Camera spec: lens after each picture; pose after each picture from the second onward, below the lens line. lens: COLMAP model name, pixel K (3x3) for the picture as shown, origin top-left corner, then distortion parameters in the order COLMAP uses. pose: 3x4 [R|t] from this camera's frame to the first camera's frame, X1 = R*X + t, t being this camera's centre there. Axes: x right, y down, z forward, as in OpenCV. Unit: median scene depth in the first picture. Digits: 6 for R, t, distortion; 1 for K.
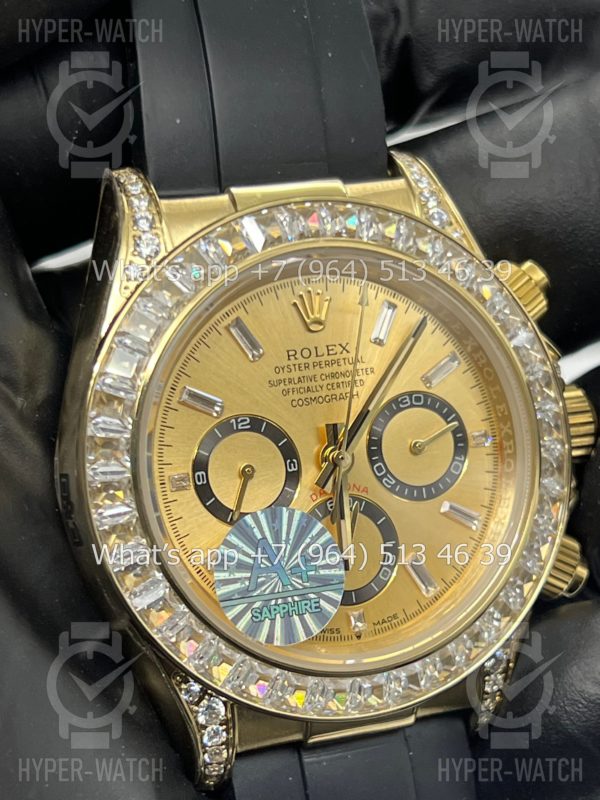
lens RADIAL K [[1944.1, 0, 302.9], [0, 1944.1, 405.9], [0, 0, 1]] dist [0.543992, 0.000000]
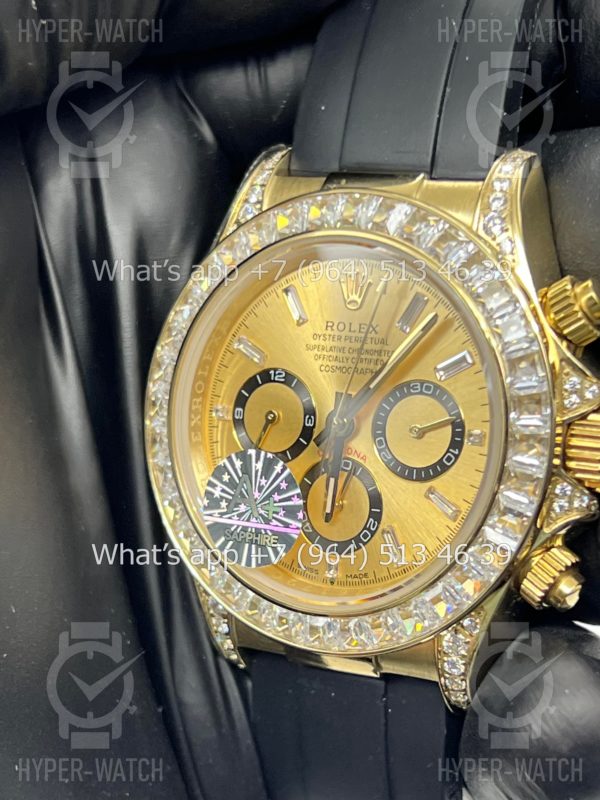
lens RADIAL K [[1944.1, 0, 298.9], [0, 1944.1, 395.4], [0, 0, 1]] dist [0.543992, 0.000000]
pose [[0.629998, 0.201541, -0.749989, 0.836148], [-0.158884, 0.978760, 0.129553, -0.129902], [0.760170, 0.037543, 0.648639, 0.252359]]
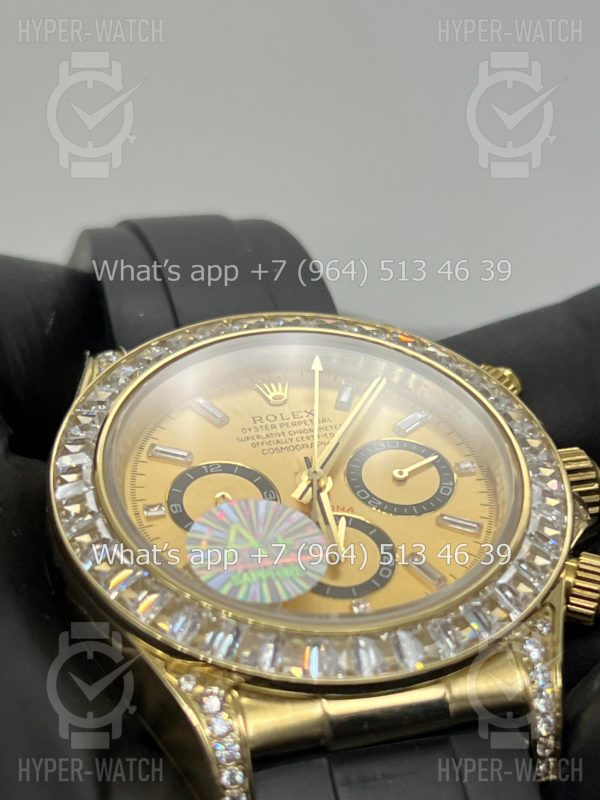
lens RADIAL K [[1944.1, 0, 300.6], [0, 1944.1, 401.4], [0, 0, 1]] dist [0.543992, 0.000000]
pose [[0.958467, -0.272234, -0.085026, 0.106819], [0.142854, 0.716282, -0.683032, 0.675583], [0.246847, 0.642518, 0.725422, 0.245132]]
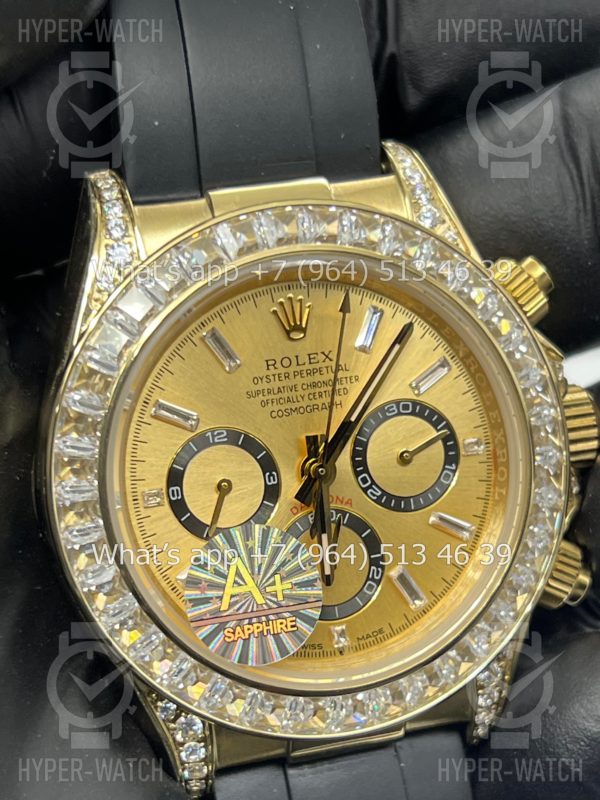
lens RADIAL K [[1944.1, 0, 298.4], [0, 1944.1, 406.9], [0, 0, 1]] dist [0.543992, 0.000000]
pose [[0.995176, -0.000086, -0.098106, 0.102694], [0.006423, 0.997911, 0.064280, -0.067245], [0.097895, -0.064600, 0.993098, 0.034123]]
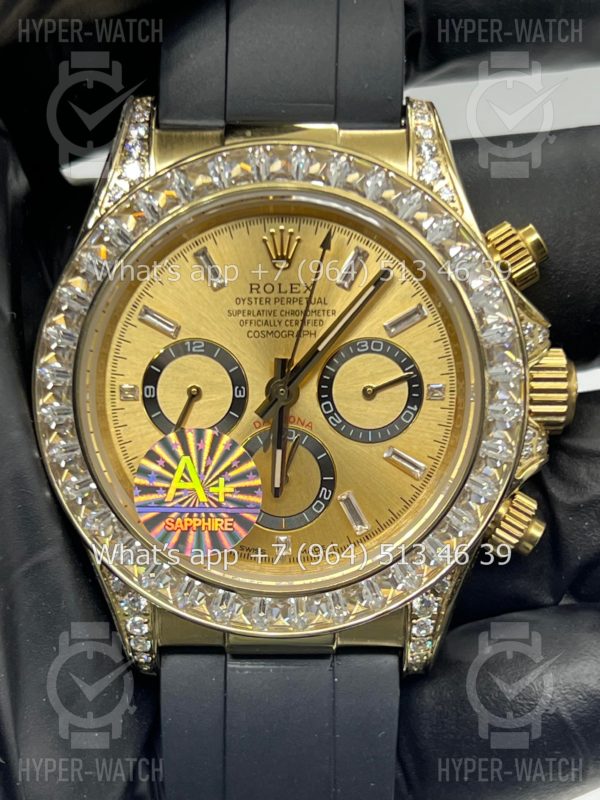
lens RADIAL K [[1944.1, 0, 295.8], [0, 1944.1, 393.0], [0, 0, 1]] dist [0.543992, 0.000000]
pose [[0.926899, 0.136935, -0.349439, 0.390116], [-0.121351, 0.990398, 0.066222, -0.042507], [0.355152, -0.018977, 0.934616, 0.019114]]
